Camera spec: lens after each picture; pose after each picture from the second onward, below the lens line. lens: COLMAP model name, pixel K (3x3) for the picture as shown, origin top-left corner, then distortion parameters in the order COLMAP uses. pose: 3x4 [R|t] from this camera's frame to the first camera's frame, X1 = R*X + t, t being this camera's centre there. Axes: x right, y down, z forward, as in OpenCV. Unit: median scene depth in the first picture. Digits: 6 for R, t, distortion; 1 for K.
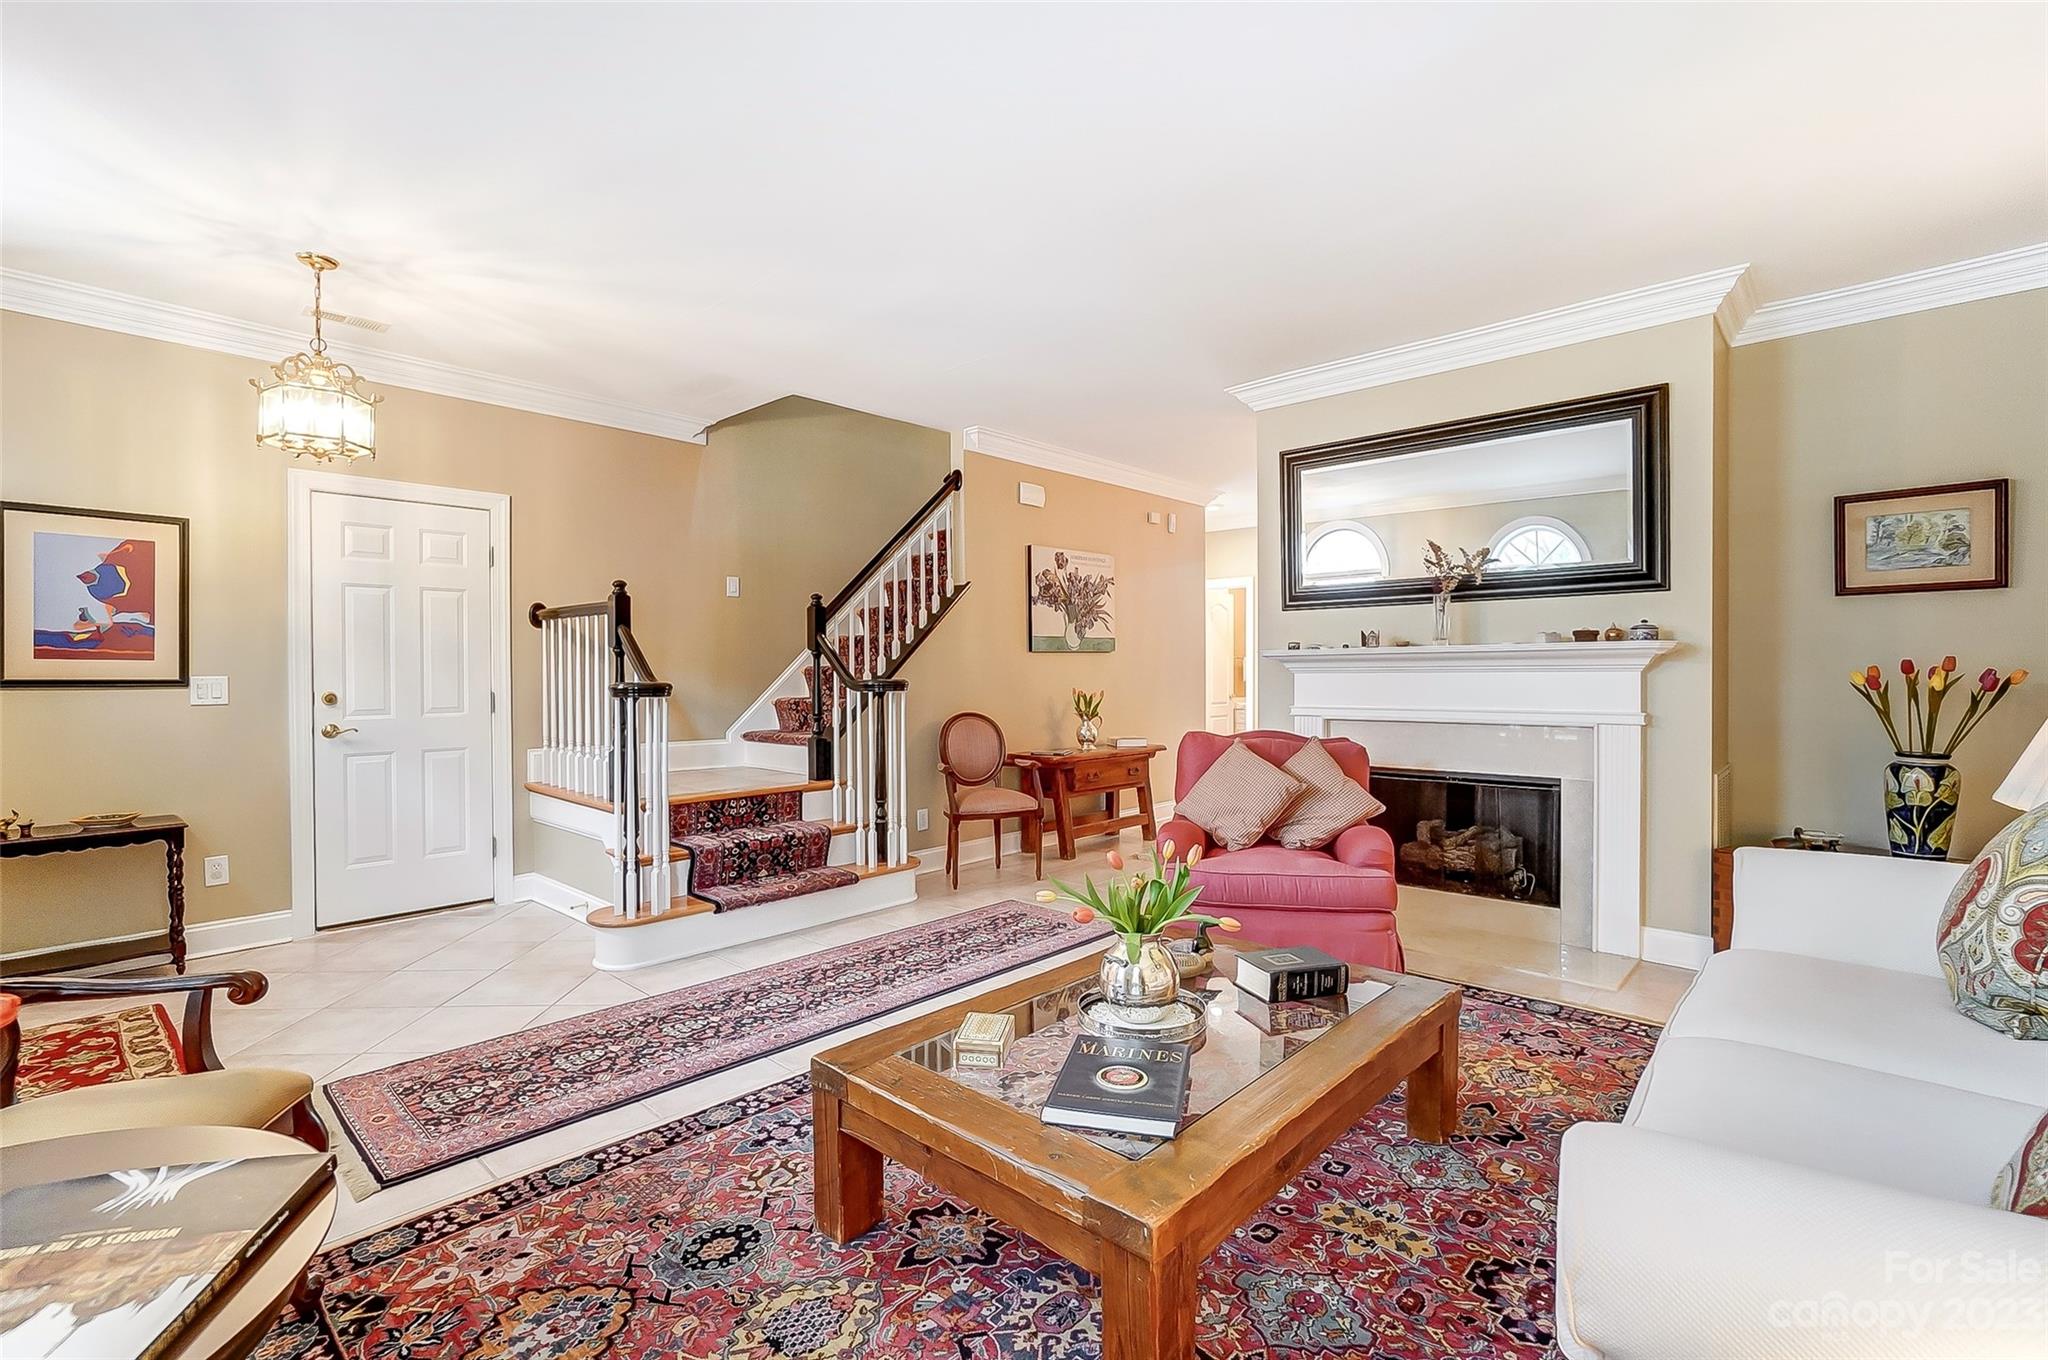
lens RADIAL K [[917.5, 0, 1019.6], [0, 917.5, 671.6], [0, 0, 1]] dist [-0.021152, 0.011766]
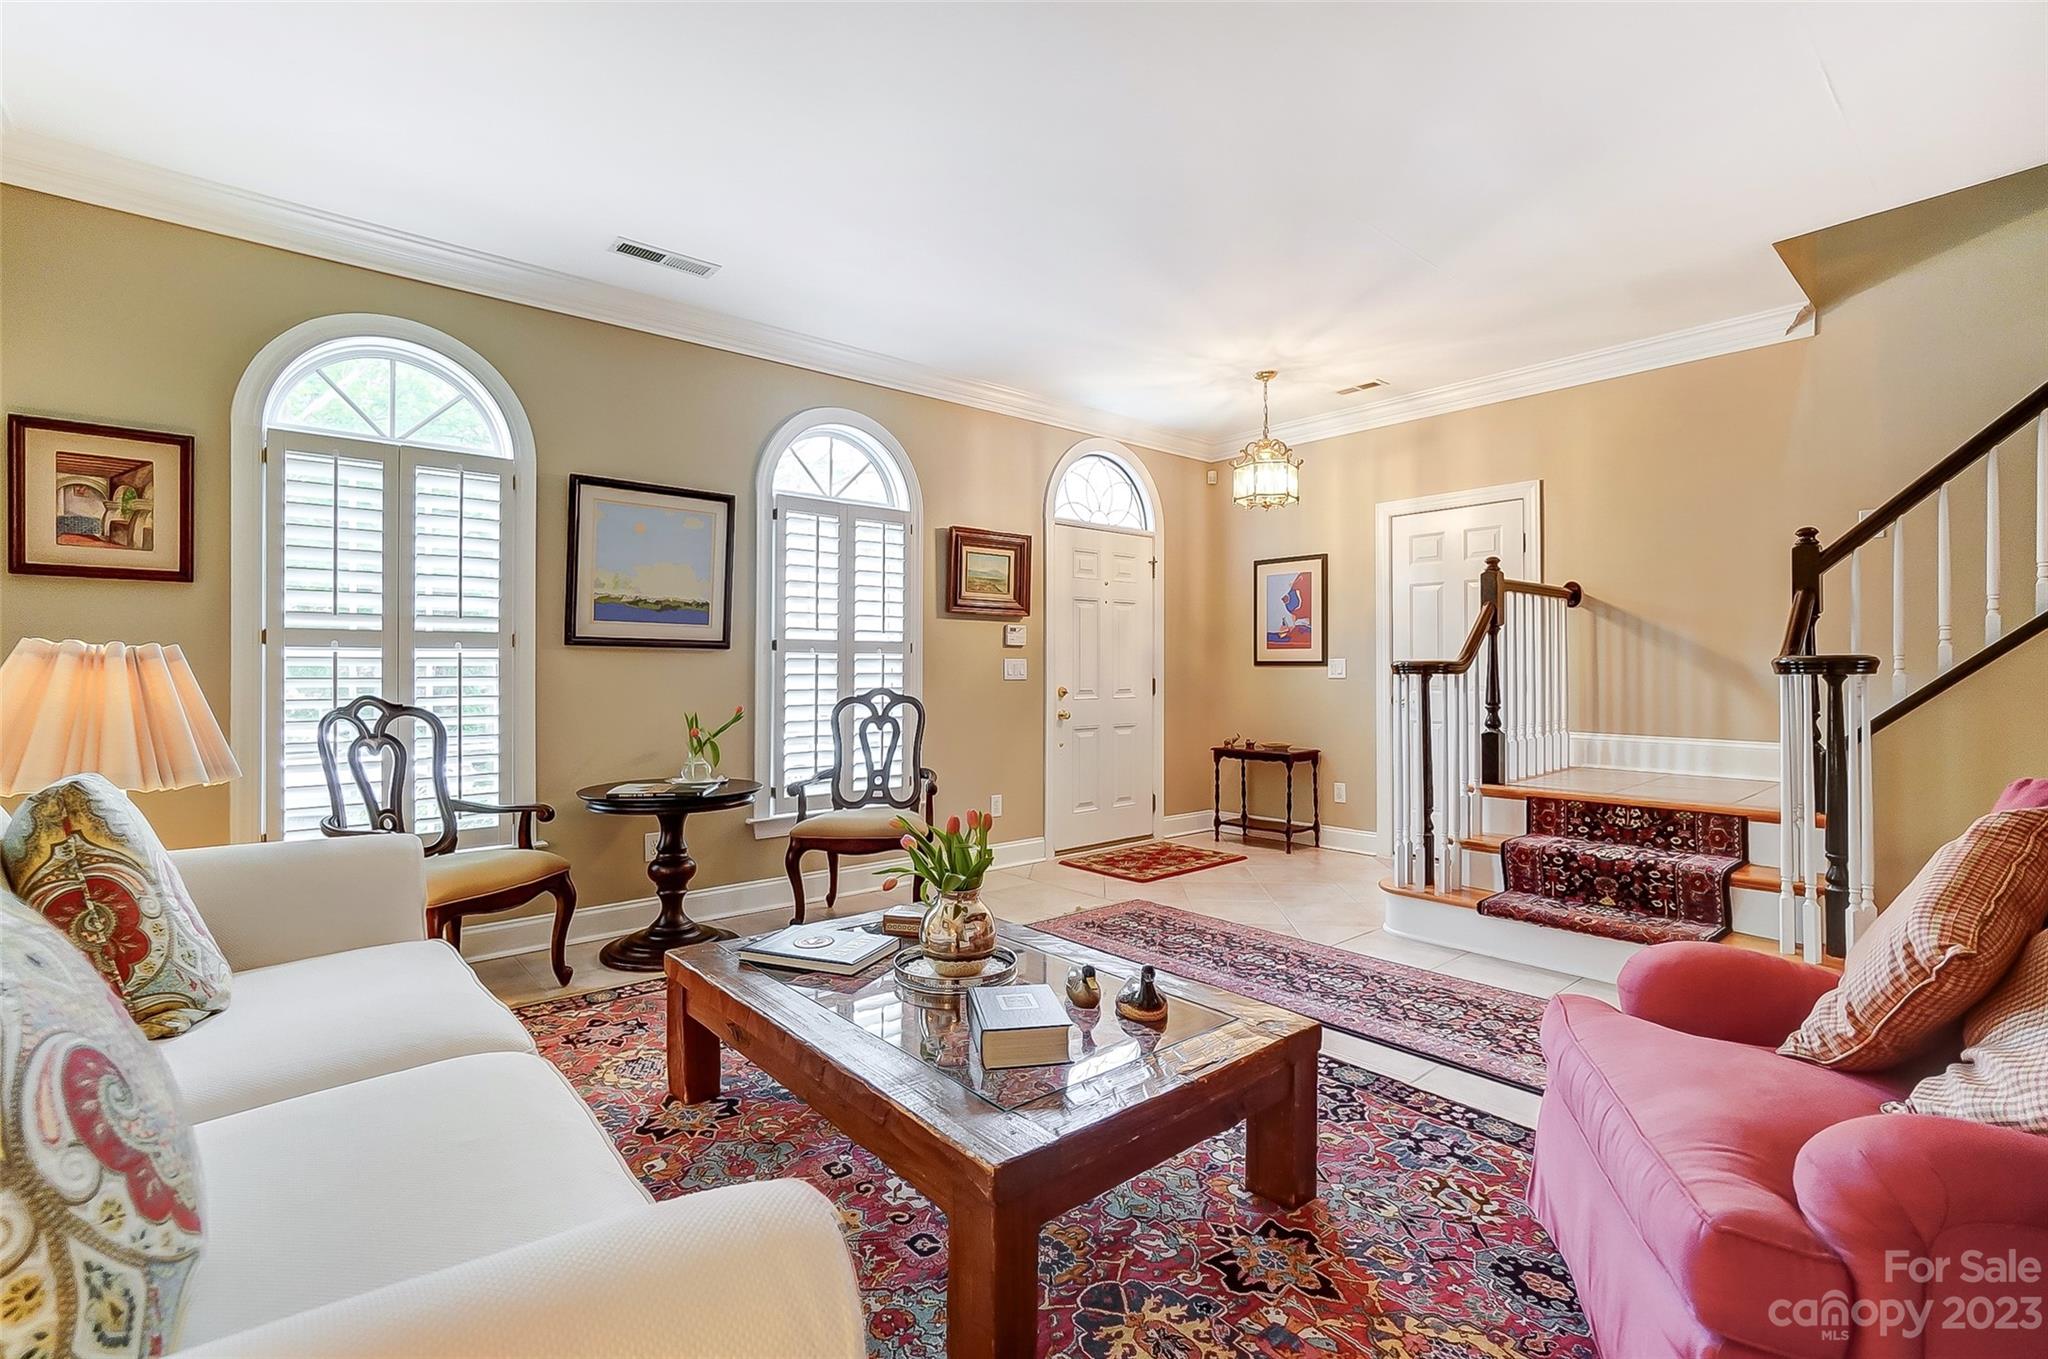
lens RADIAL K [[918.4, 0, 1025.2], [0, 918.4, 659.0], [0, 0, 1]] dist [-0.016569, 0.010631]
pose [[-0.107906, -0.011702, -0.994092, 0.644506], [-0.001430, 0.999932, -0.011615, 0.023829], [0.994160, 0.000168, -0.107916, 0.673005]]
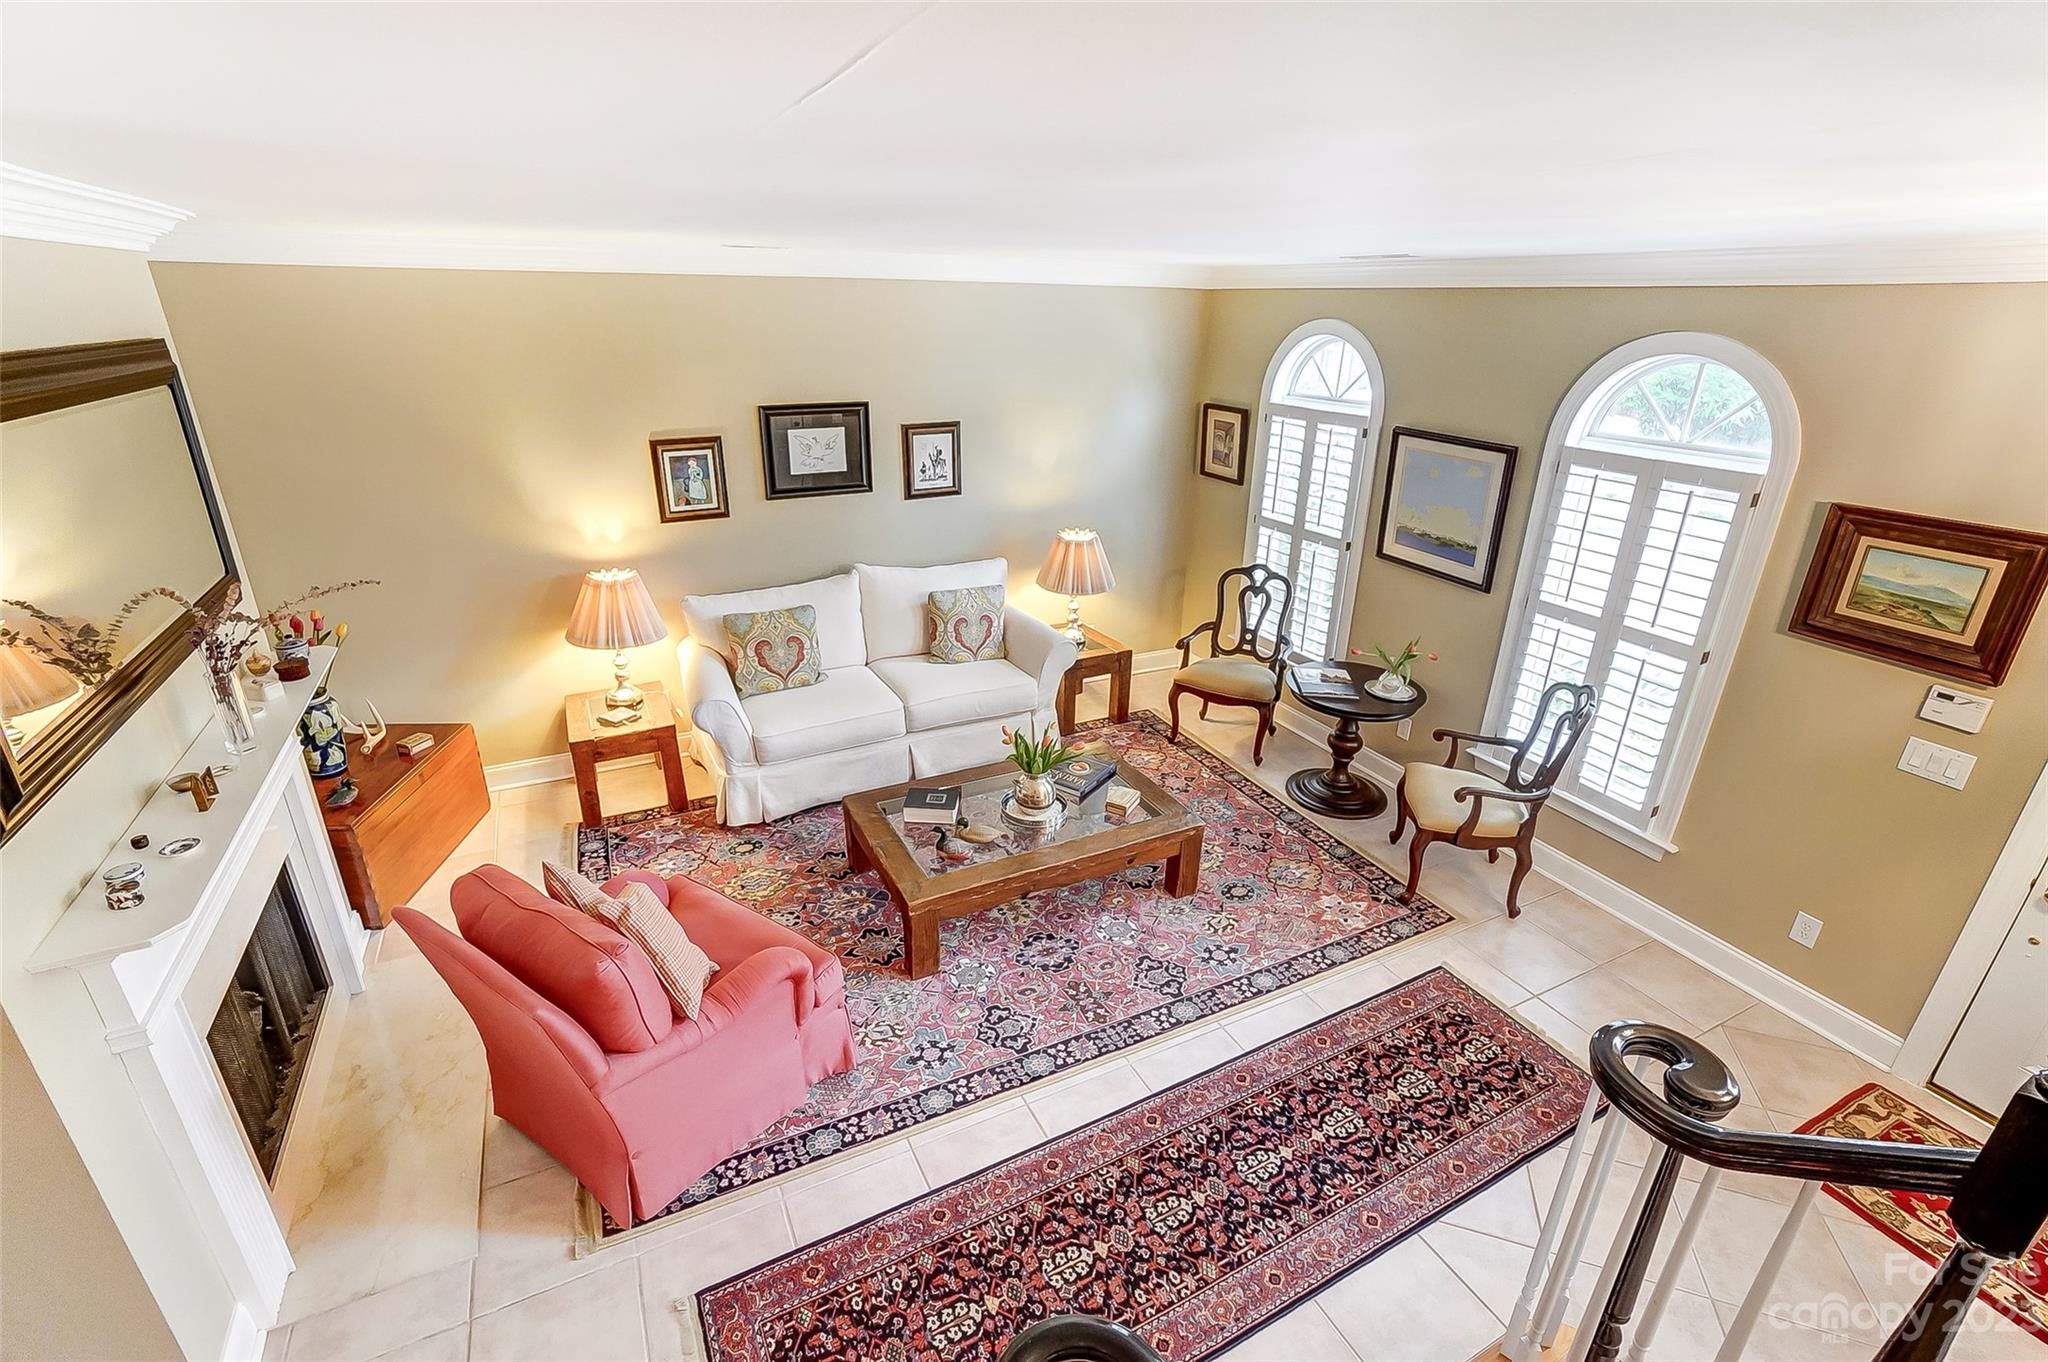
lens RADIAL K [[916.1, 0, 996.4], [0, 916.1, 668.9], [0, 0, 1]] dist [-0.033716, 0.016259]
pose [[-0.933585, -0.152394, 0.324337, -0.219291], [-0.022338, 0.928059, 0.371763, -0.324638], [-0.357658, 0.339828, -0.869826, 1.451553]]
